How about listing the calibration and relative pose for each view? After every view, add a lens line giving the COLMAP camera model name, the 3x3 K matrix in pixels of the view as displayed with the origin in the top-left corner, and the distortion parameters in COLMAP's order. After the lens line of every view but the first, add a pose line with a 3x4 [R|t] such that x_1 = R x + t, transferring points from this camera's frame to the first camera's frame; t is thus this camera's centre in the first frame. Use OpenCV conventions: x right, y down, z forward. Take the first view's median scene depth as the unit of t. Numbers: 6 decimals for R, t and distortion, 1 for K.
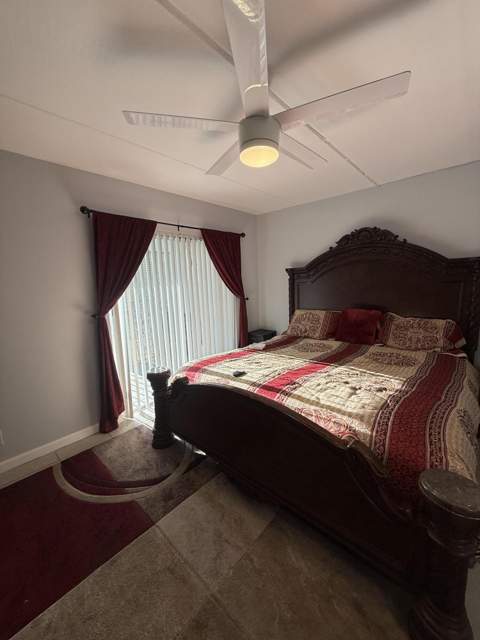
lens RADIAL K [[256.6, 0, 240.6], [0, 256.6, 317.7], [0, 0, 1]] dist [0.002522, 0.001261]
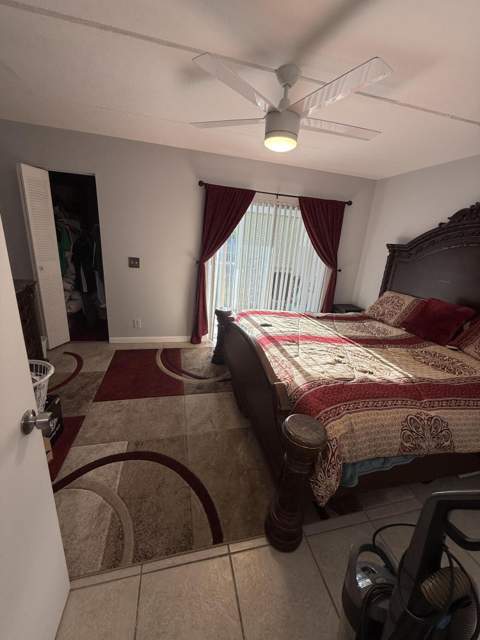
lens RADIAL K [[256.6, 0, 240.2], [0, 256.6, 318.2], [0, 0, 1]] dist [0.002522, 0.001261]
pose [[0.826104, 0.257372, -0.501311, 0.452300], [-0.185753, 0.964258, 0.188950, -0.022131], [0.532023, -0.062972, 0.844385, -0.097486]]
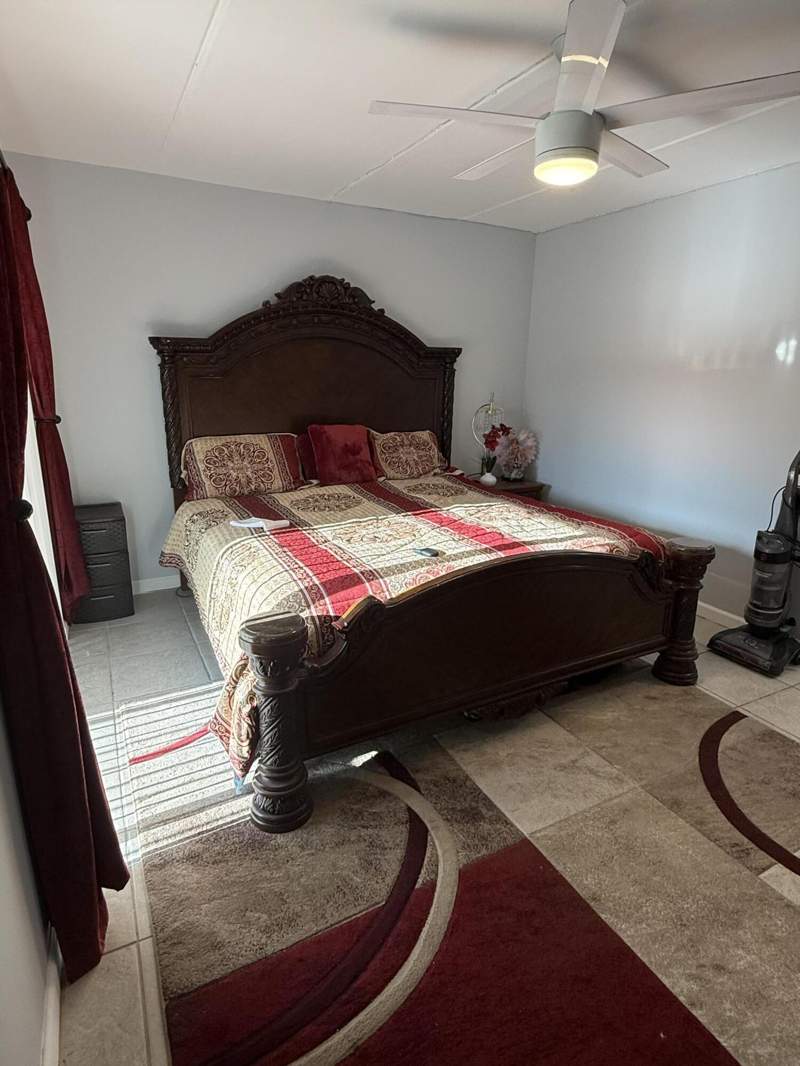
lens RADIAL K [[576.5, 0, 397.5], [0, 576.5, 534.3], [0, 0, 1]] dist [0.000500, -0.000552]
pose [[0.337626, -0.225761, 0.913805, -0.970365], [0.111321, 0.973575, 0.199398, -0.050990], [-0.934674, 0.034404, 0.353836, 0.574440]]
